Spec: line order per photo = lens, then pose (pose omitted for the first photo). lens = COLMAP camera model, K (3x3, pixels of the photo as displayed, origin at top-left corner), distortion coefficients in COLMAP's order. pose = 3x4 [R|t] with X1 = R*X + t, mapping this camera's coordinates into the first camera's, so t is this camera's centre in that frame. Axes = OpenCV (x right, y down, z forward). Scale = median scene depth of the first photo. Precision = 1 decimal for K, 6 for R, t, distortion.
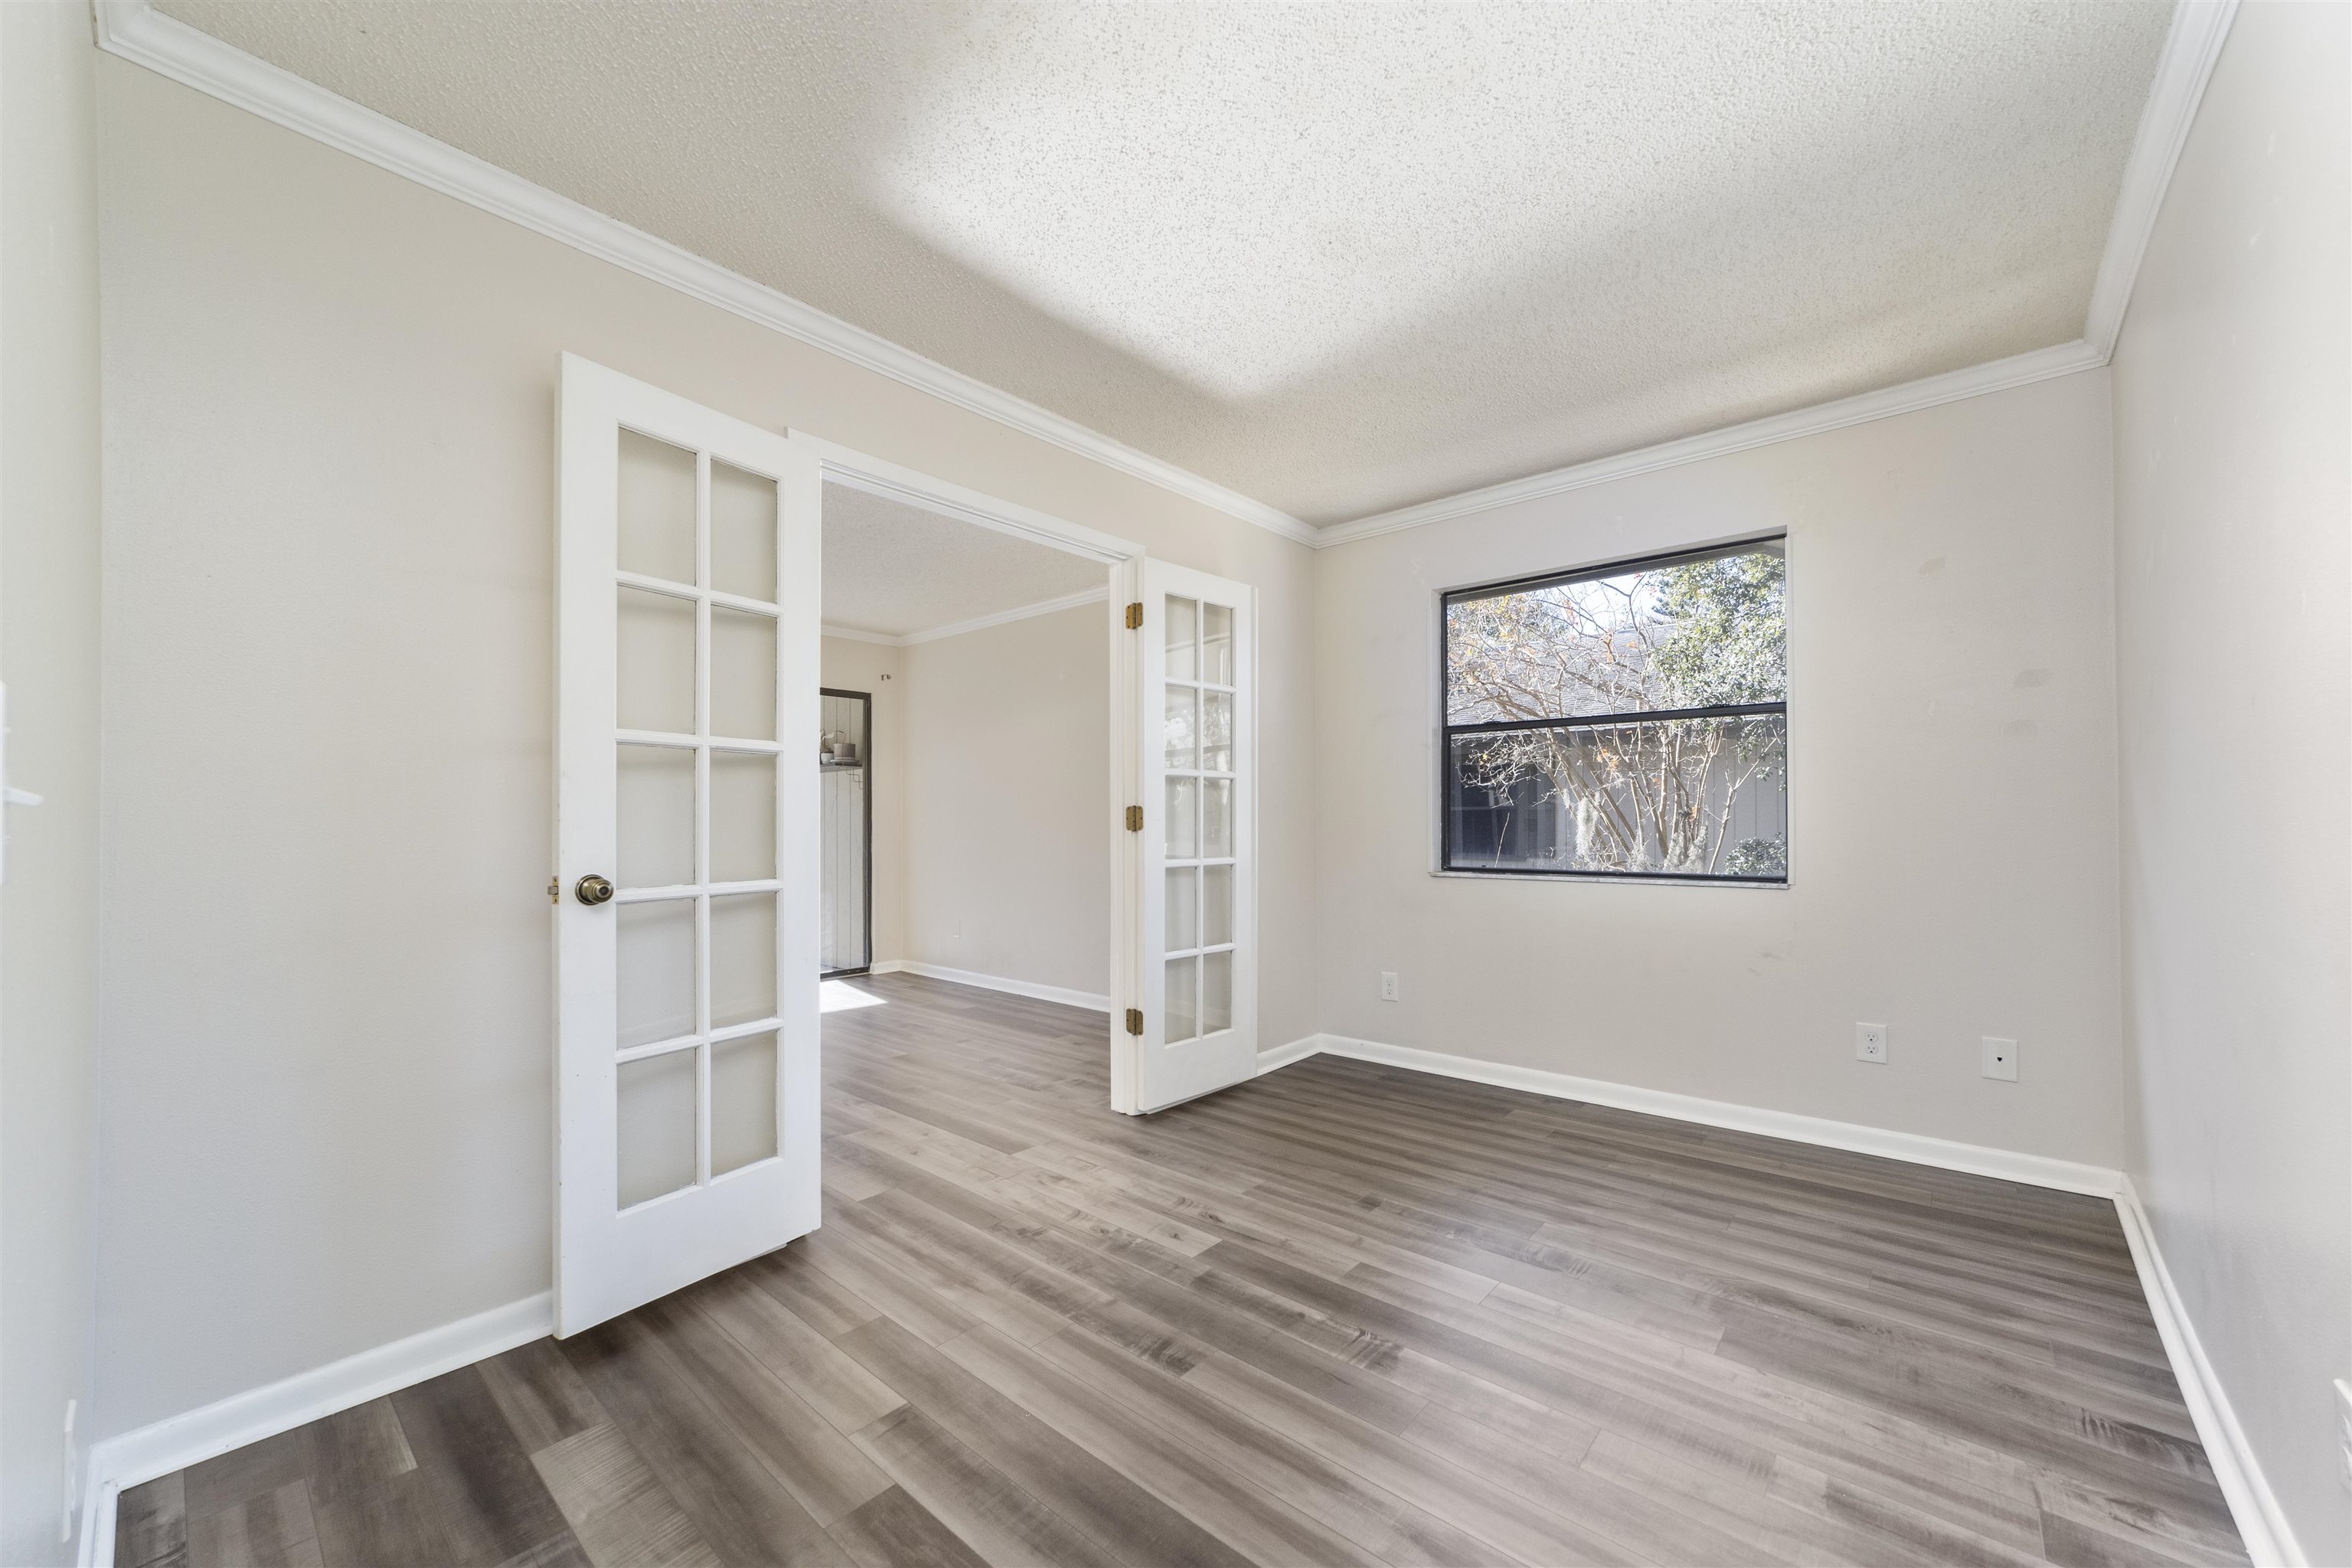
lens RADIAL K [[900.8, 0, 1178.1], [0, 900.8, 807.0], [0, 0, 1]] dist [-0.011788, 0.004813]
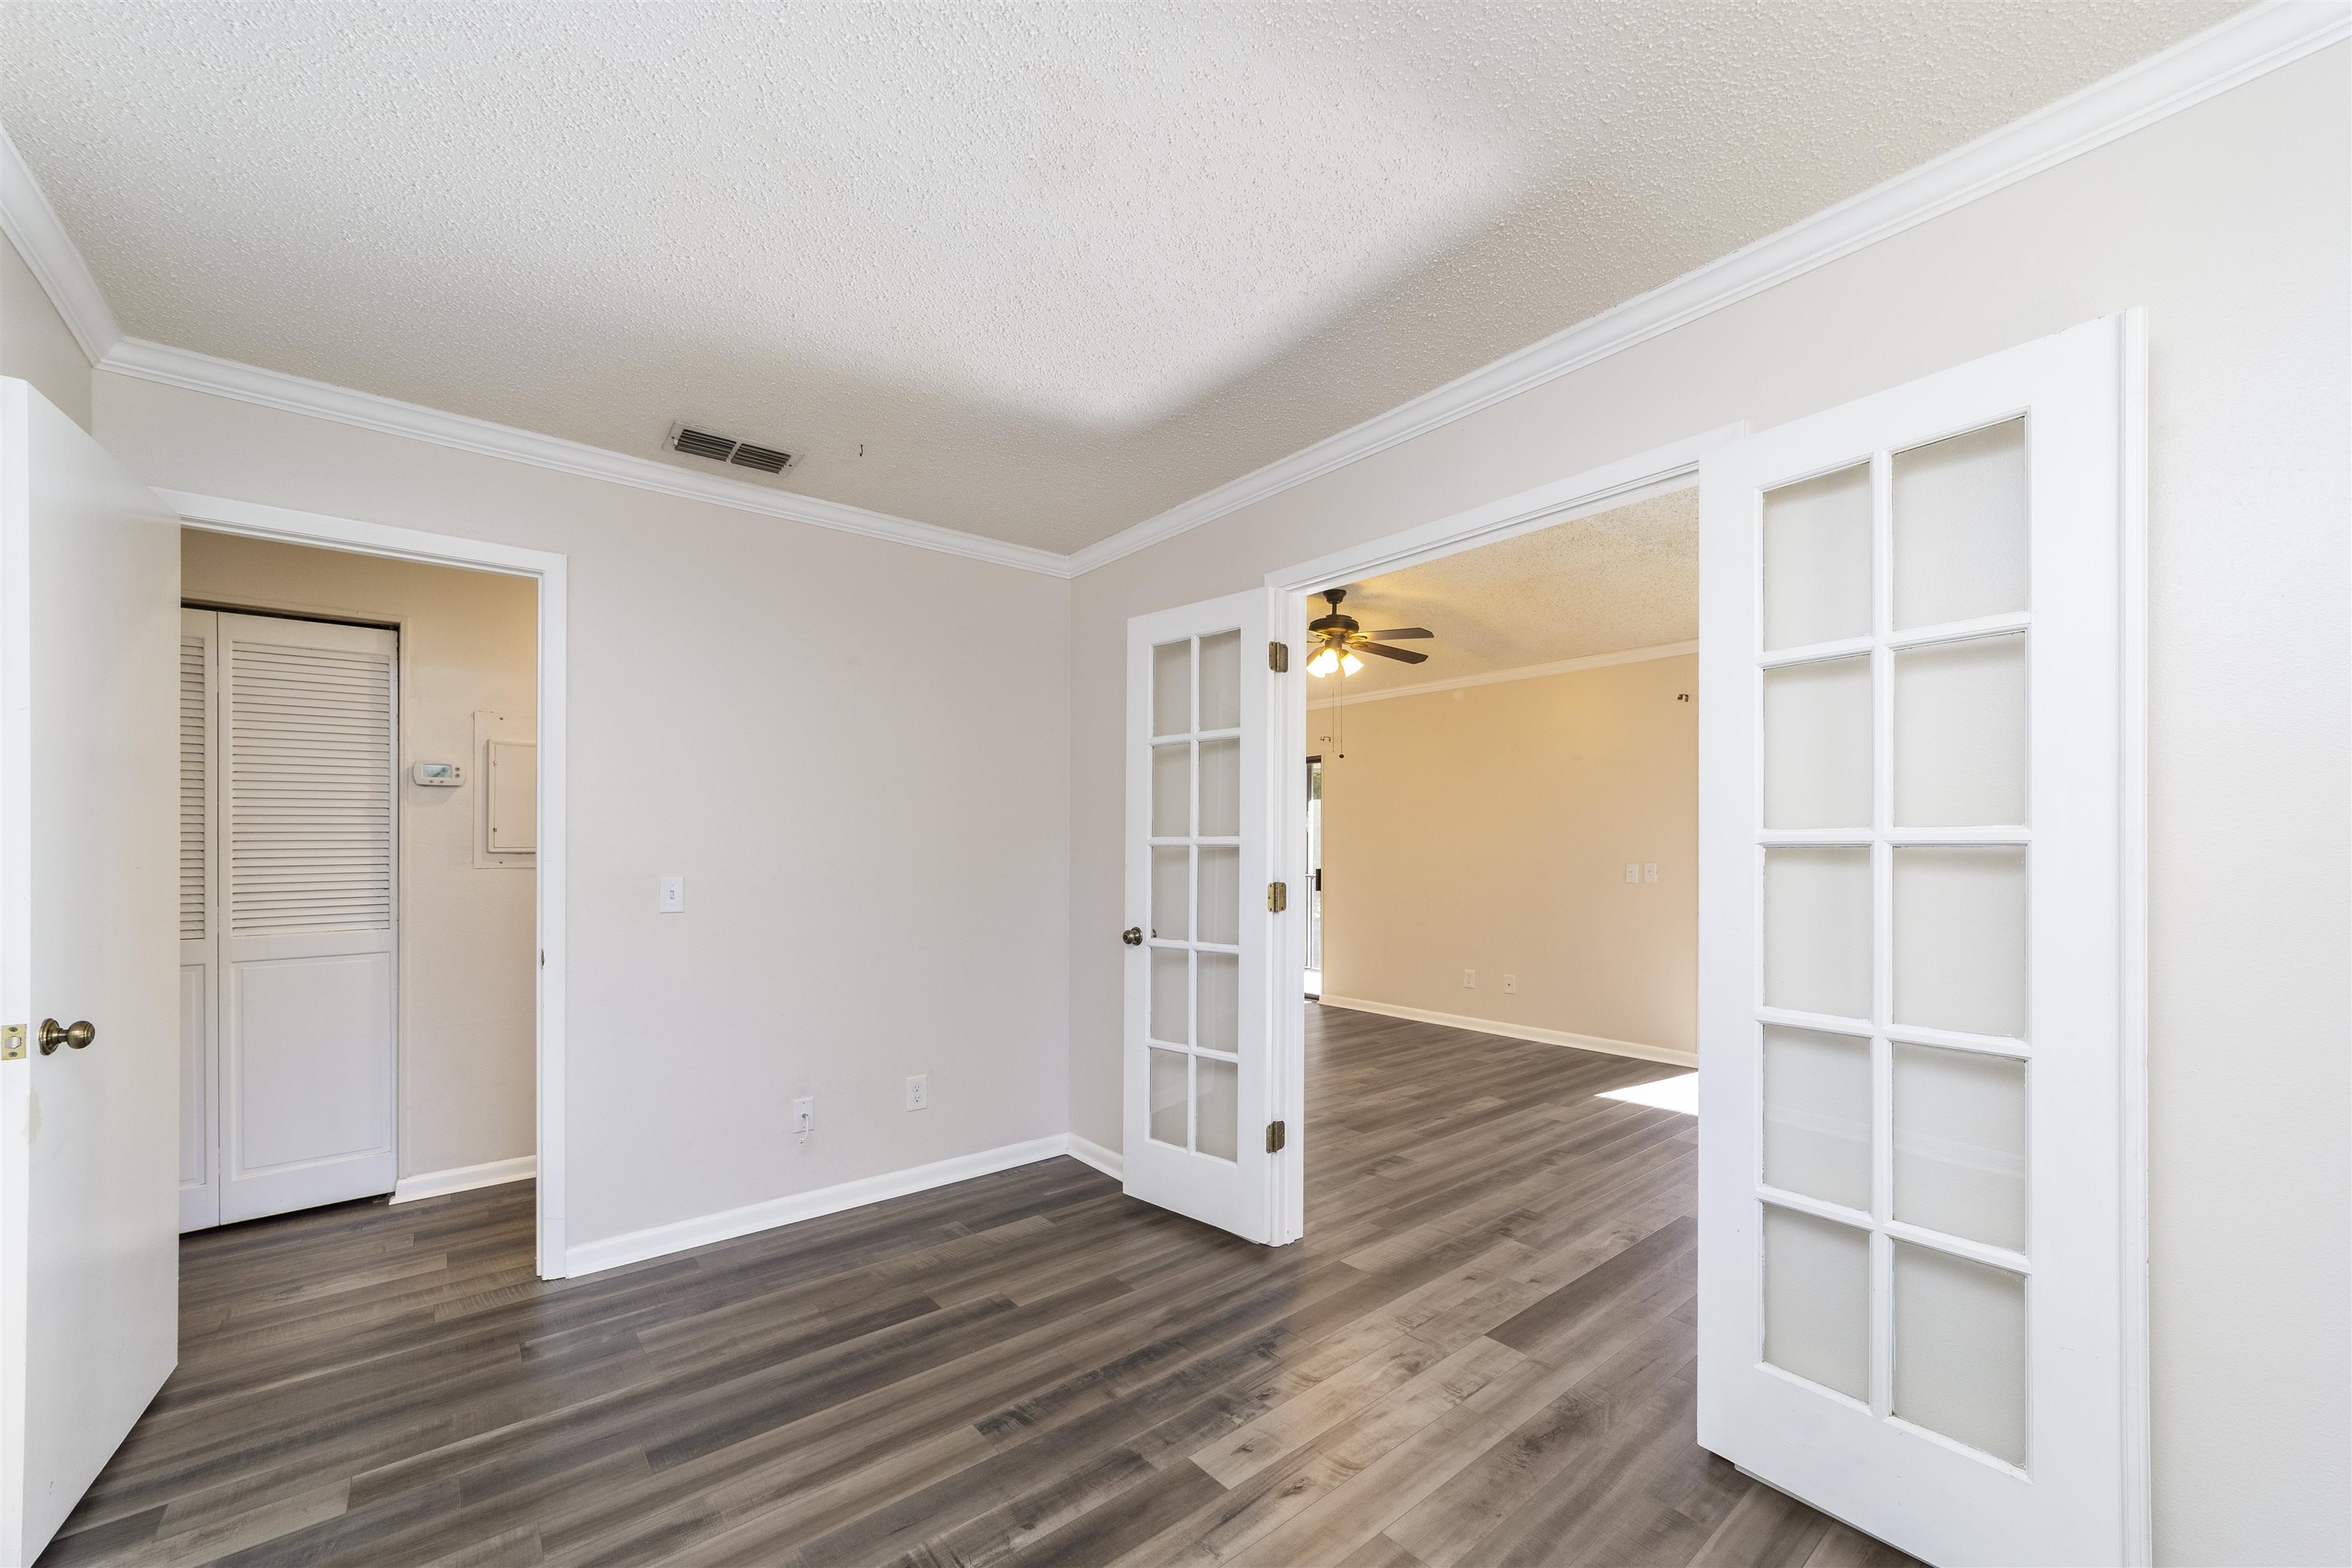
lens RADIAL K [[900.8, 0, 1167.2], [0, 900.8, 839.4], [0, 0, 1]] dist [-0.011788, 0.004813]
pose [[-0.166896, -0.008697, -0.985936, 0.933123], [0.017344, 0.999780, -0.011755, -0.063812], [0.985822, -0.019062, -0.166709, 1.259882]]
